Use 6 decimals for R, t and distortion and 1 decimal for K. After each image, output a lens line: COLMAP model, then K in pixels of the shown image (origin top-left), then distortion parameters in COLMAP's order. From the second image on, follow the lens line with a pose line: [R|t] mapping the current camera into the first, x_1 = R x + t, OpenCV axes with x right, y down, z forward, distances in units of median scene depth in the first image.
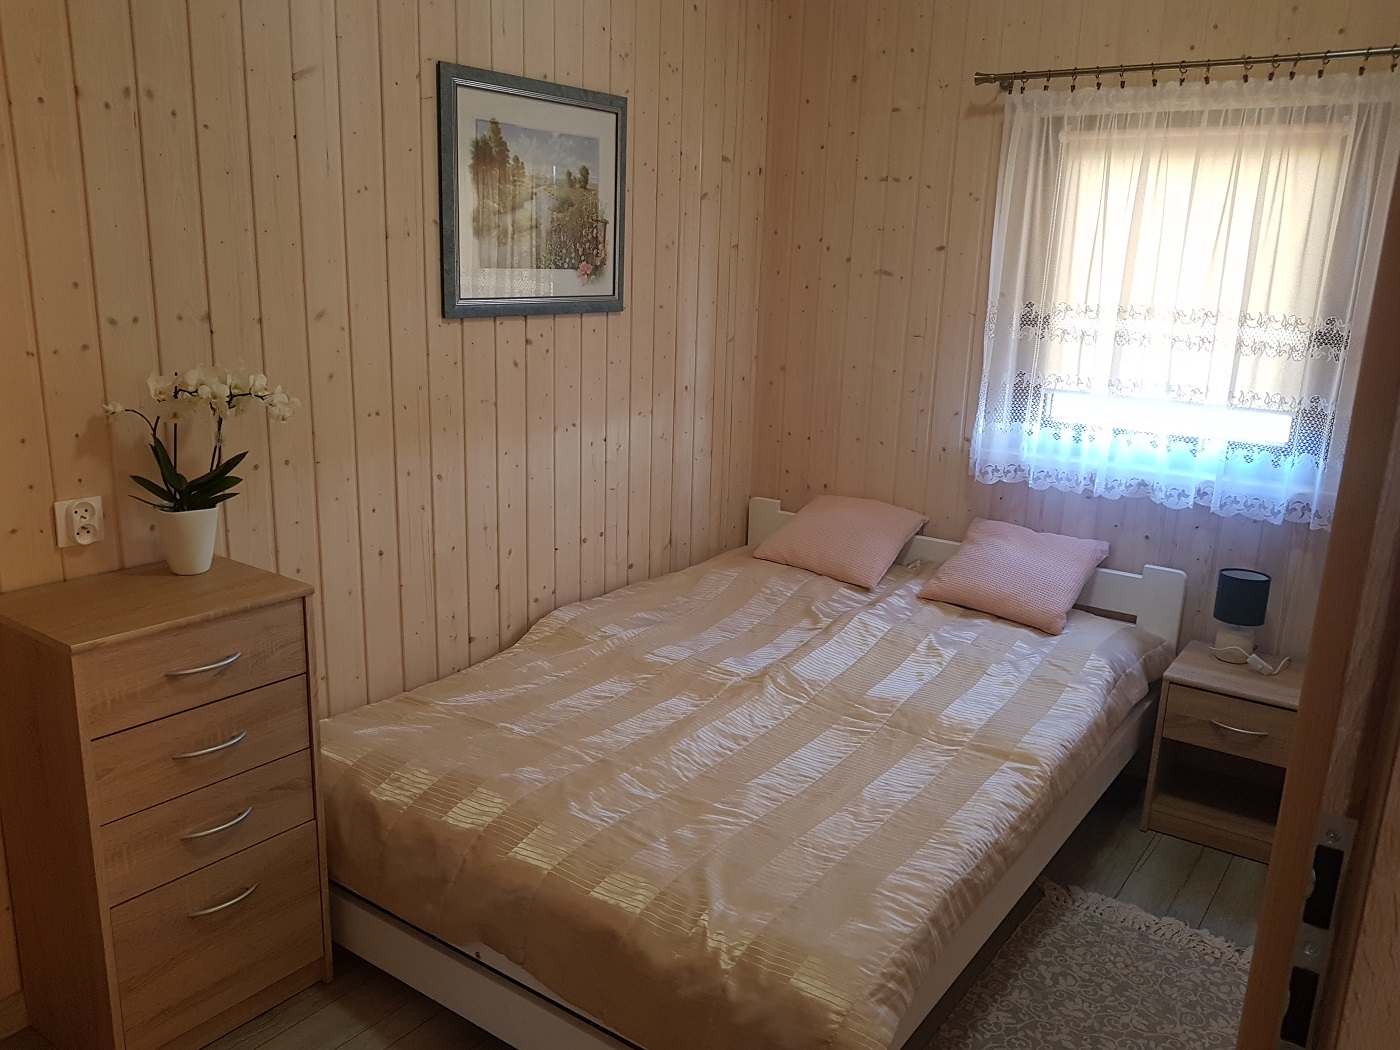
lens RADIAL K [[1111.6, 0, 694.0], [0, 1111.6, 534.9], [0, 0, 1]] dist [-0.003810, 0.006850]
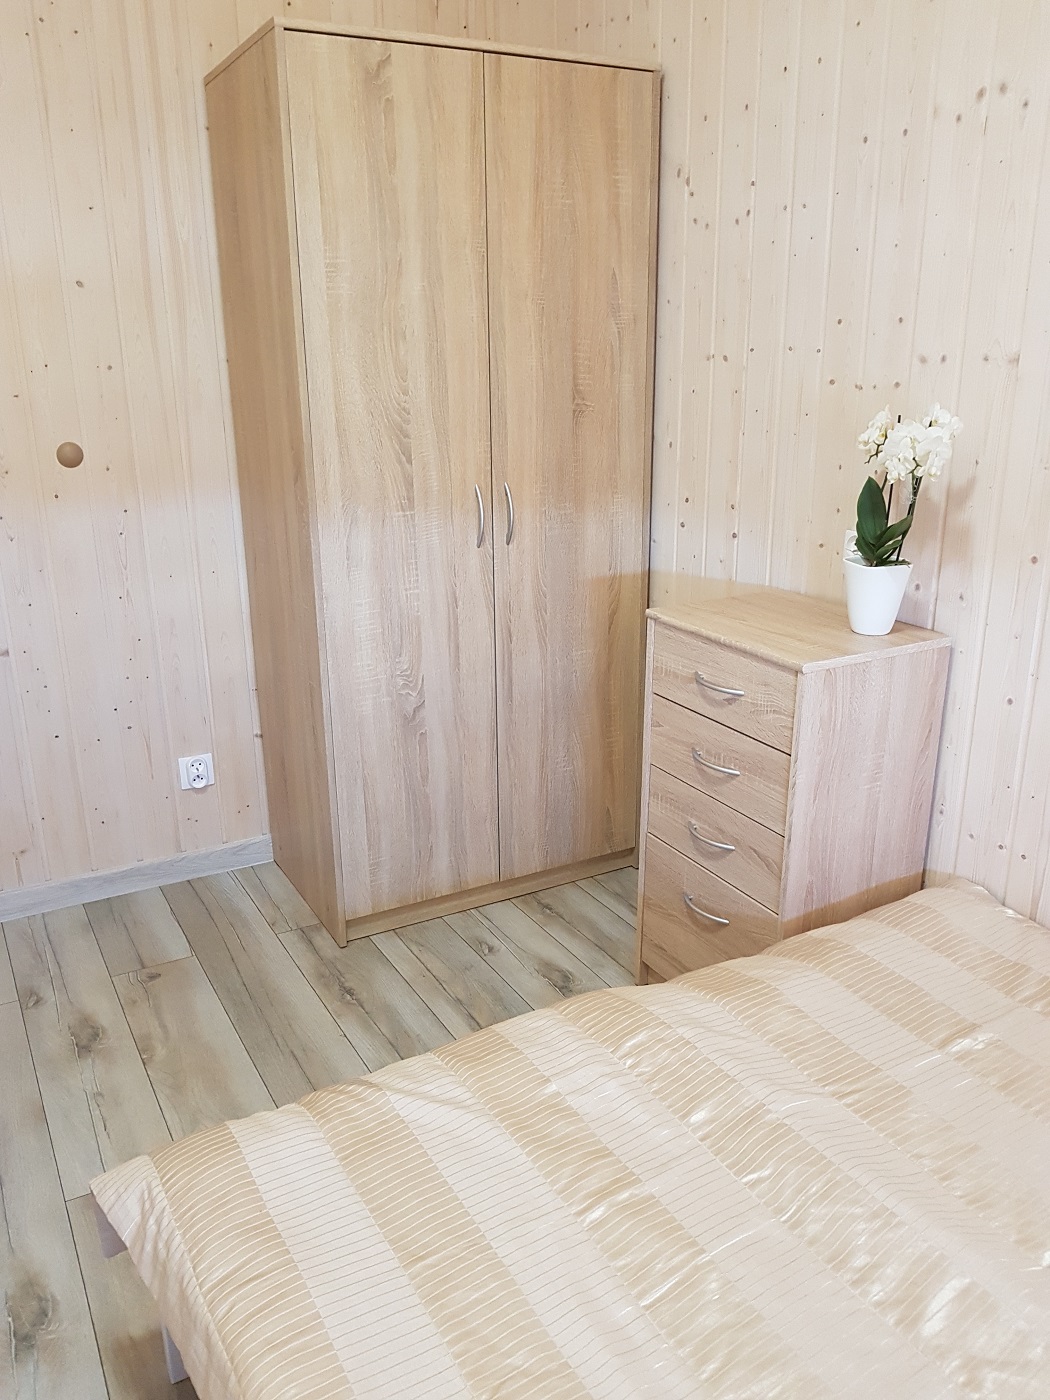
lens RADIAL K [[1111.6, 0, 525.0], [0, 1111.6, 700.0], [0, 0, 1]] dist [-0.003810, 0.006850]
pose [[-0.410290, 0.256318, -0.875193, 0.218136], [-0.230771, 0.899273, 0.371556, -0.085106], [0.882274, 0.354415, -0.309811, 0.456438]]
